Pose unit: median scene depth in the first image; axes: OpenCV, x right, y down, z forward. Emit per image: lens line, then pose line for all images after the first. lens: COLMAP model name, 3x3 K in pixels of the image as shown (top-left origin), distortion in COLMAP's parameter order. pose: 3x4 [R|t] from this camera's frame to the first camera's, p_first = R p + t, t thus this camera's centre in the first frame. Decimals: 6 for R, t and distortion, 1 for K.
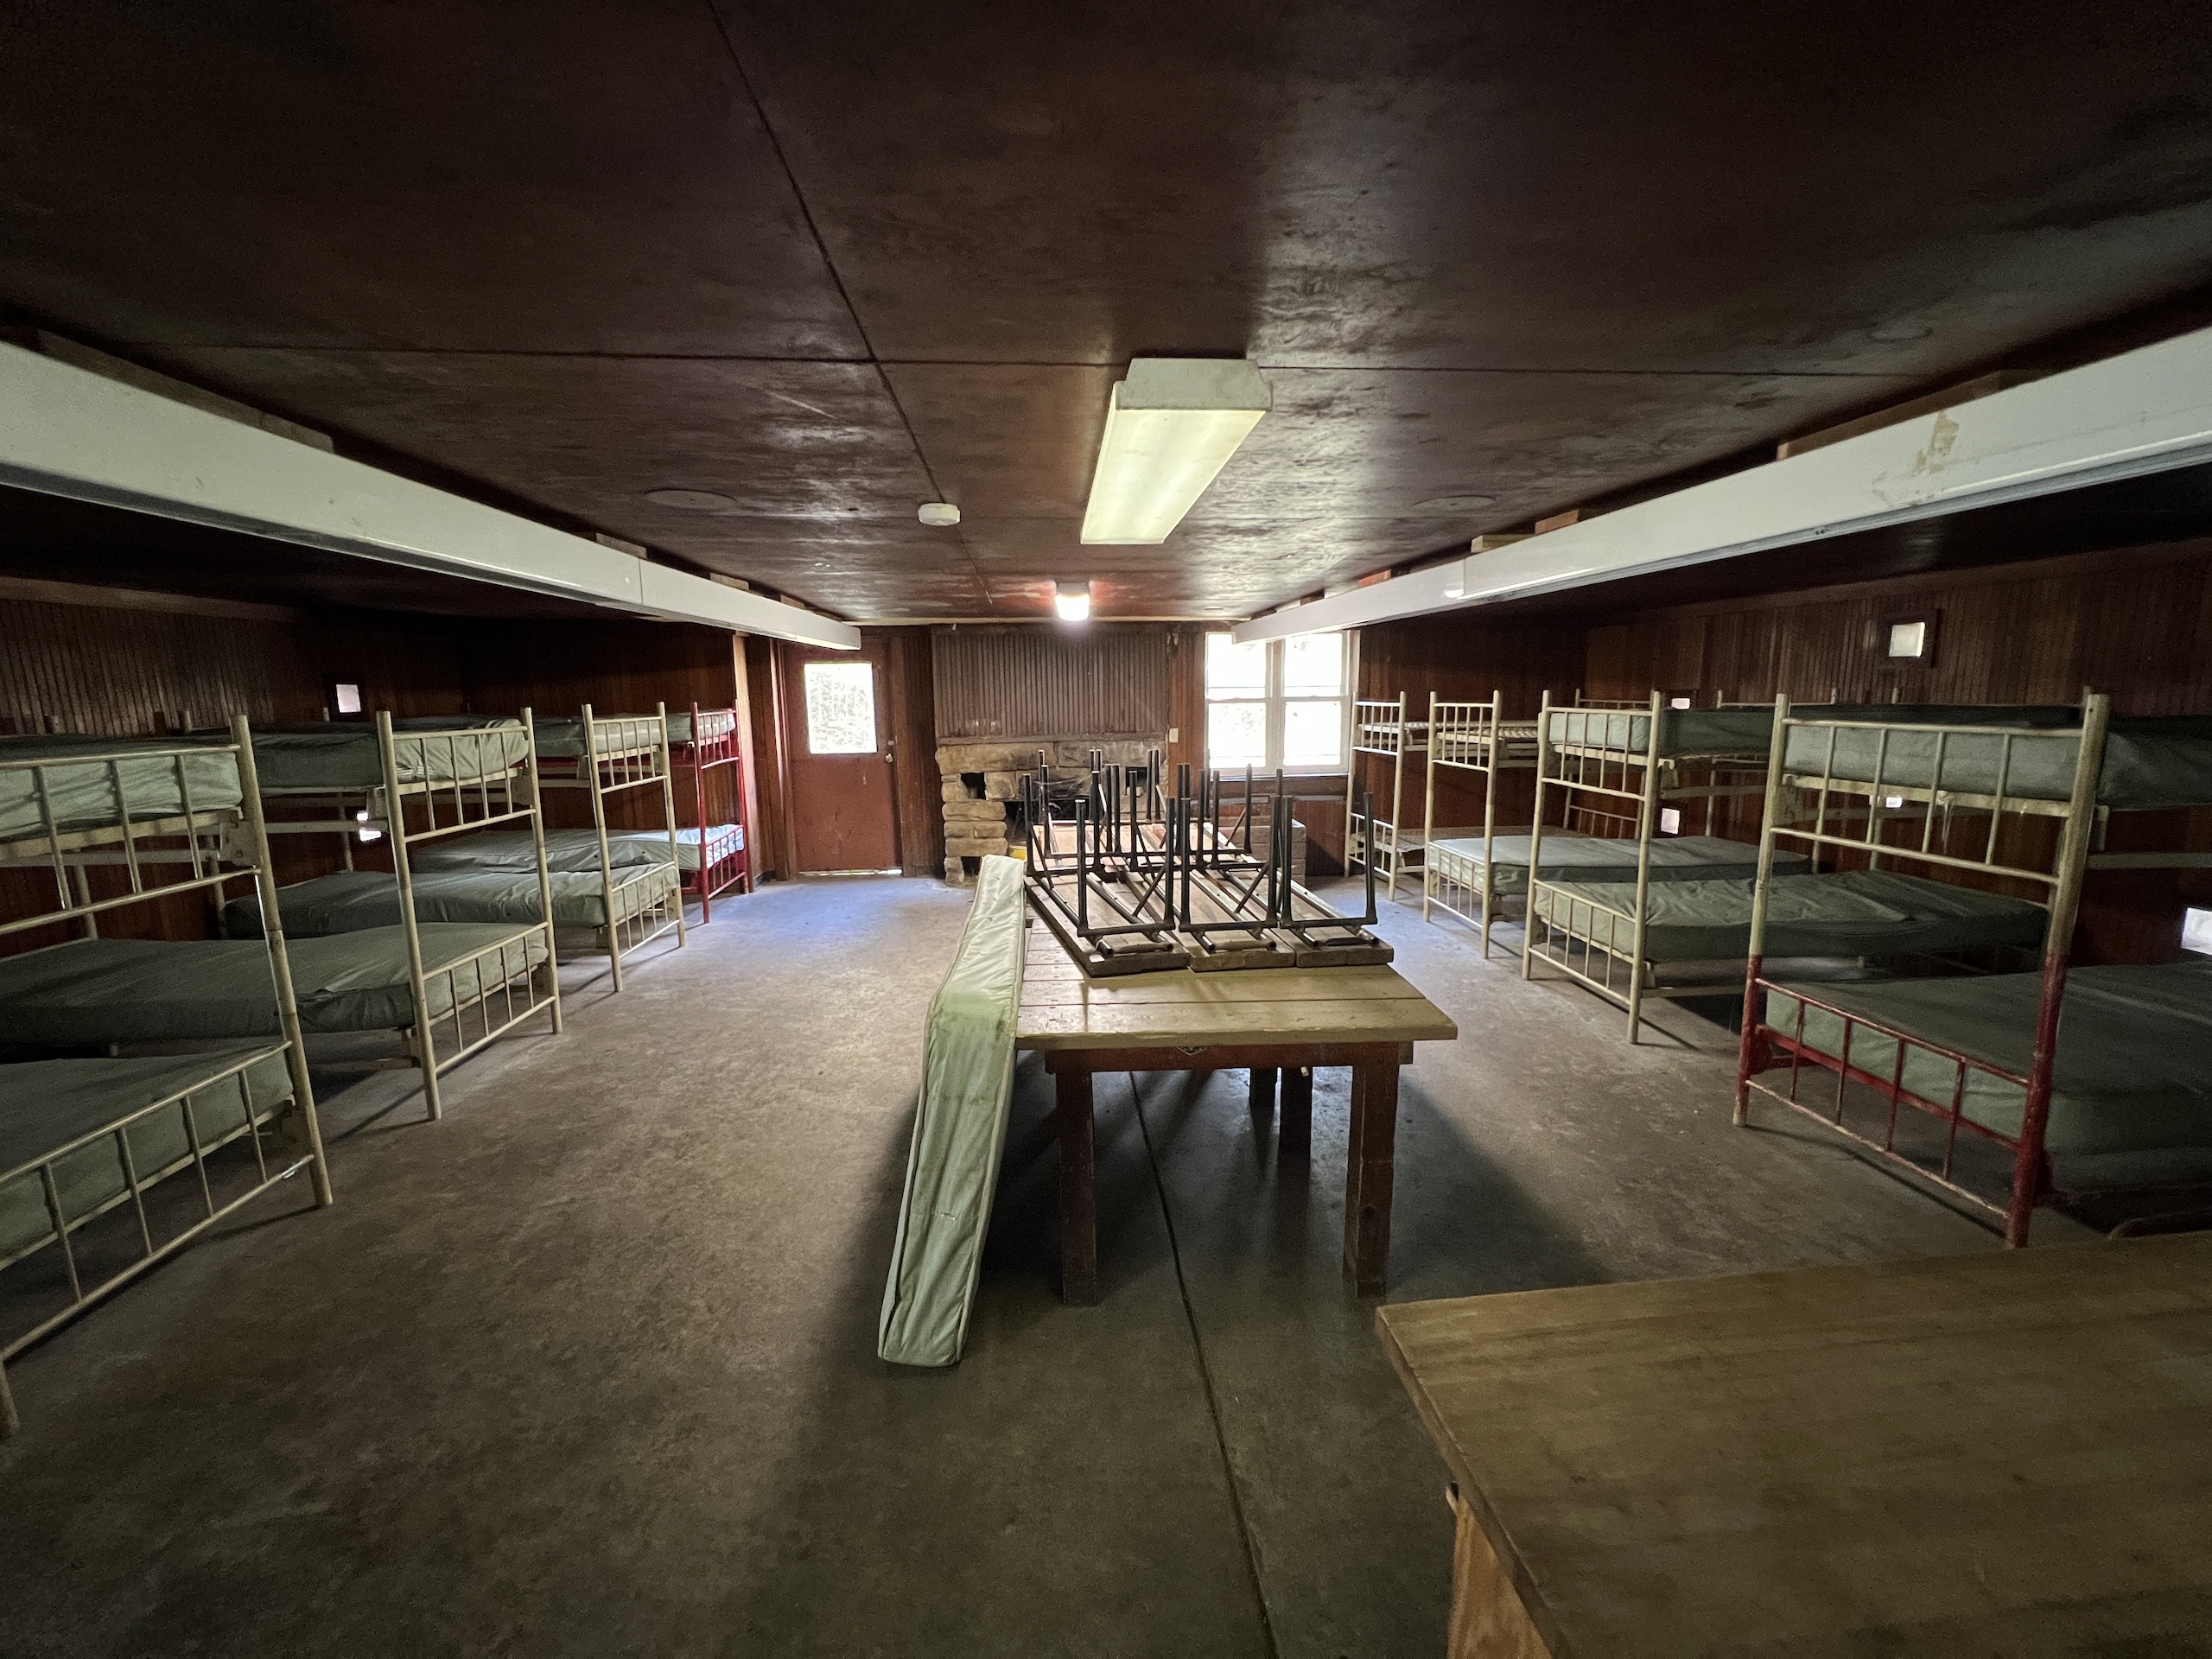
lens RADIAL K [[876.9, 0, 1106.0], [0, 876.9, 829.5], [0, 0, 1]] dist [0.000028, -0.000354]
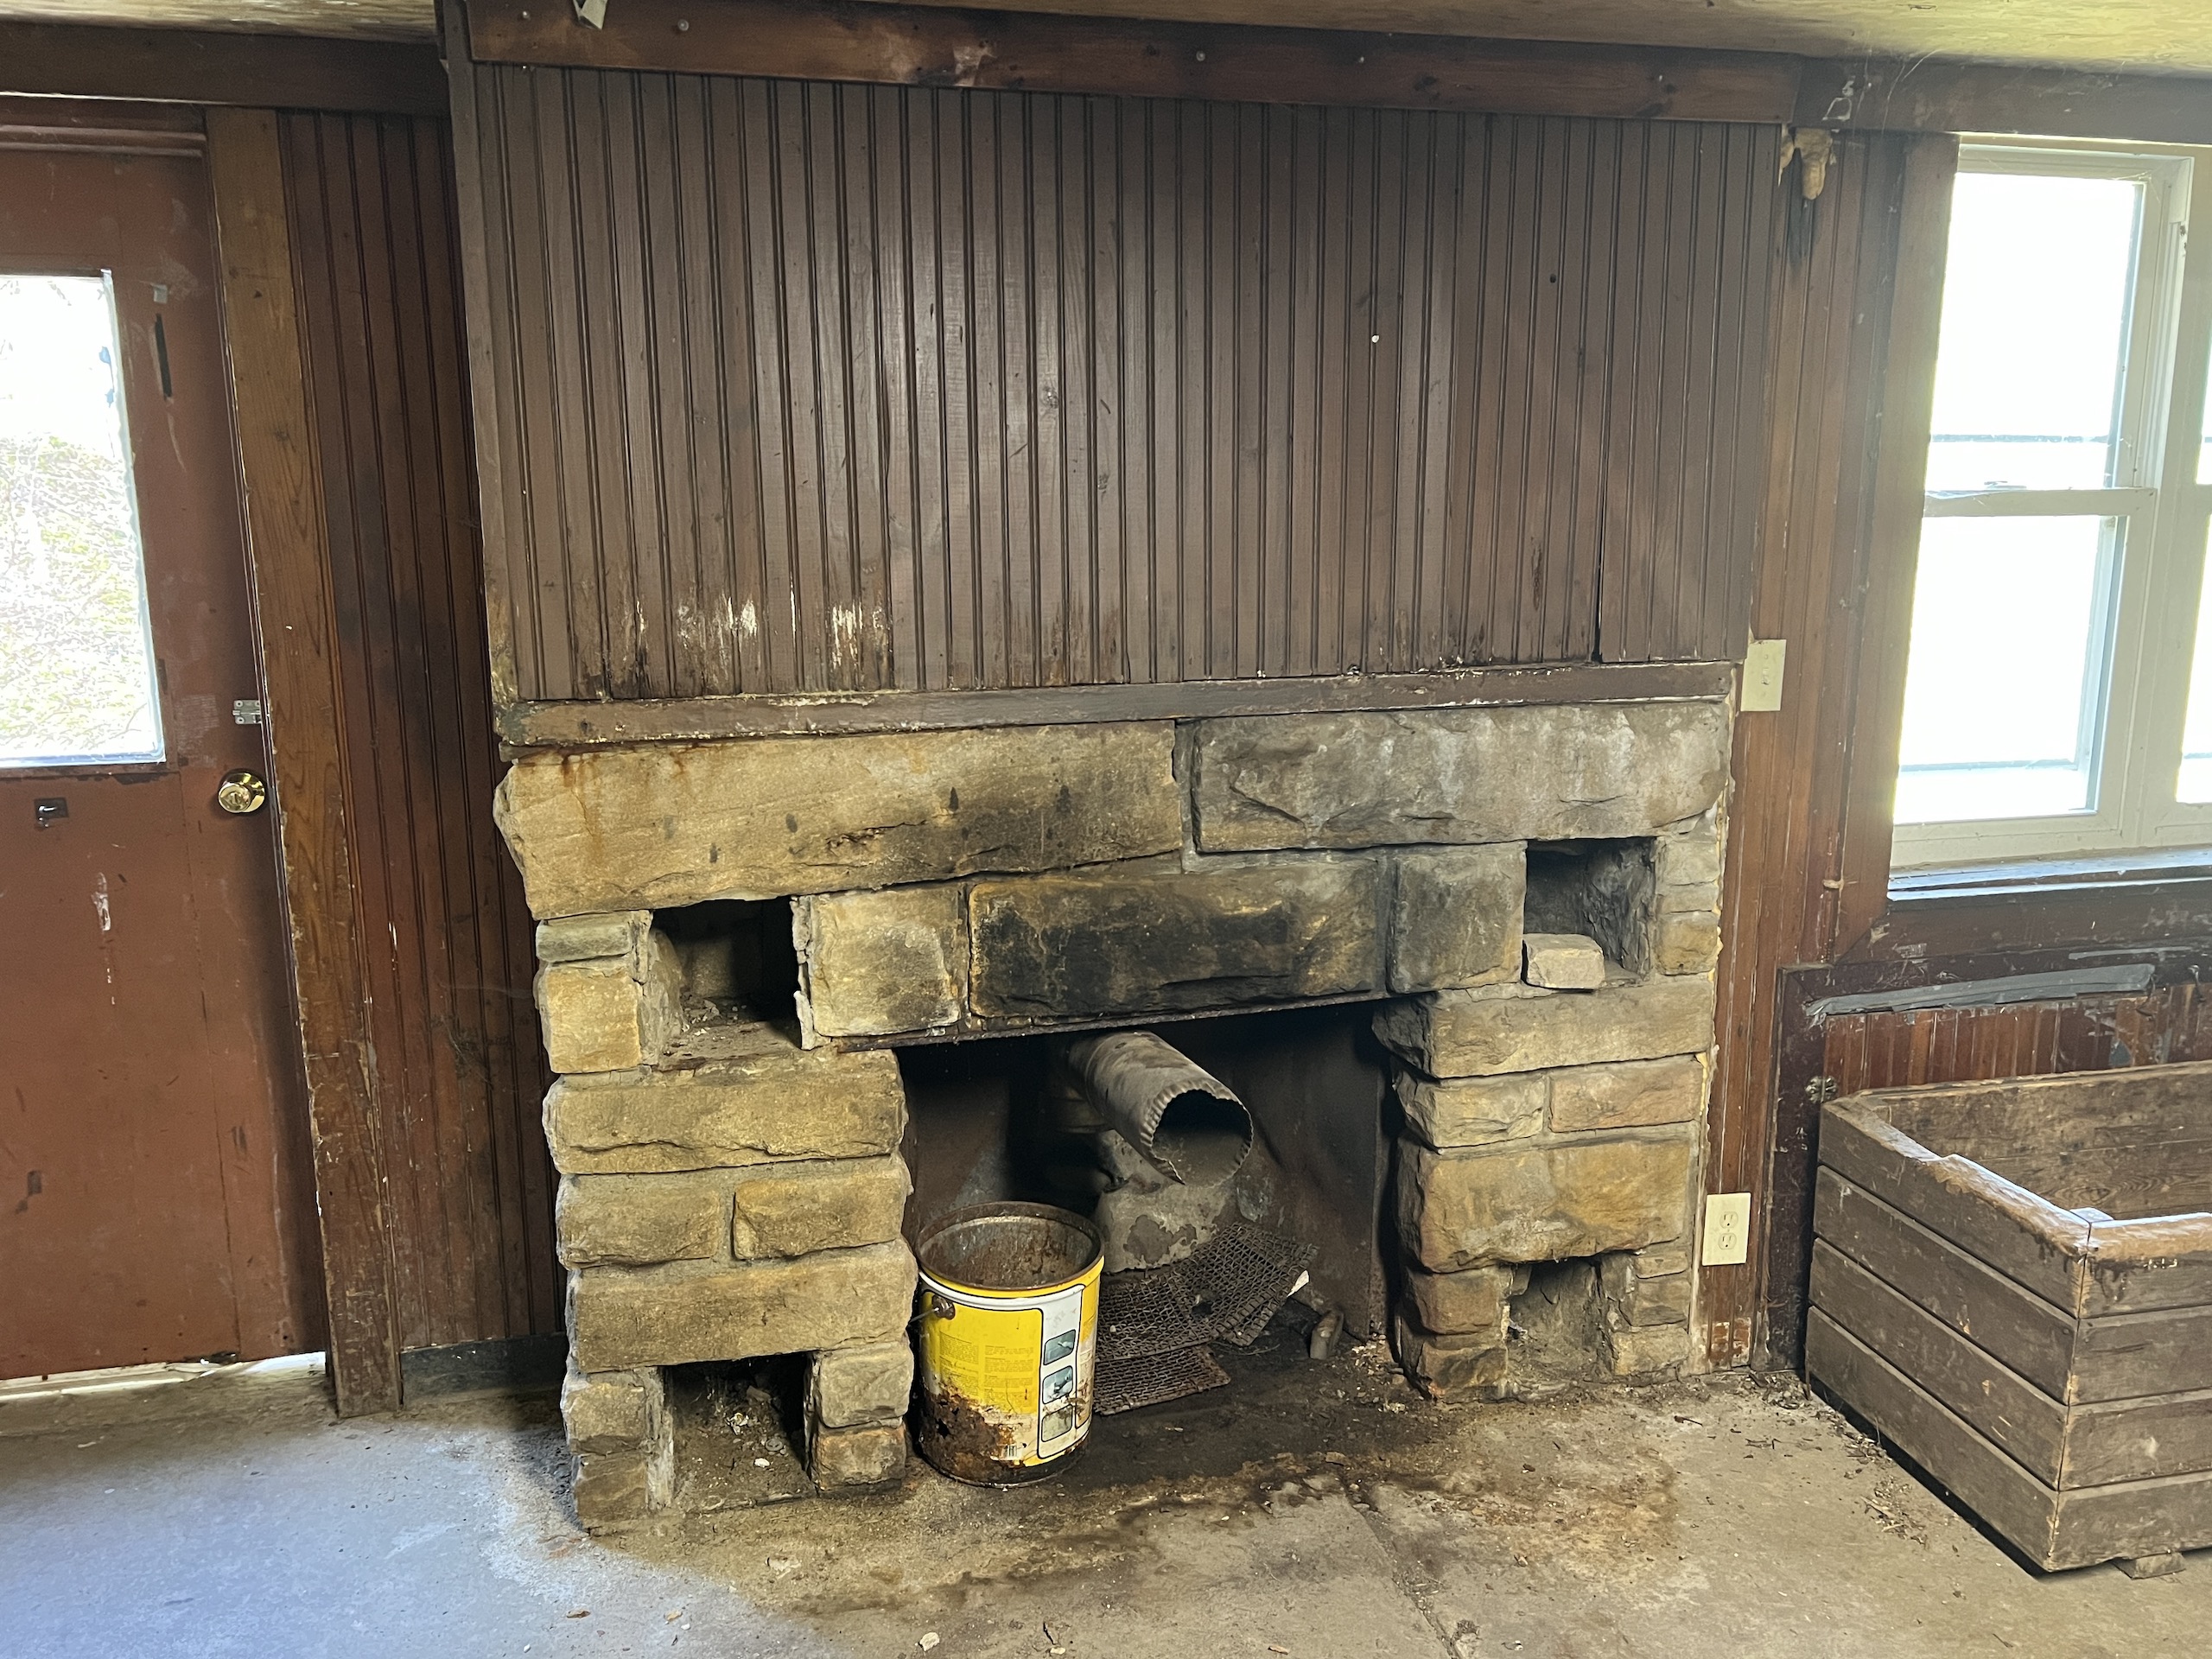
lens RADIAL K [[1614.8, 0, 1106.0], [0, 1614.8, 829.5], [0, 0, 1]] dist [0.085448, 0.000009]
pose [[0.992966, -0.013749, 0.117598, -0.217388], [0.009766, 0.999361, 0.034384, -0.169394], [-0.117996, -0.032993, 0.992466, 1.272642]]
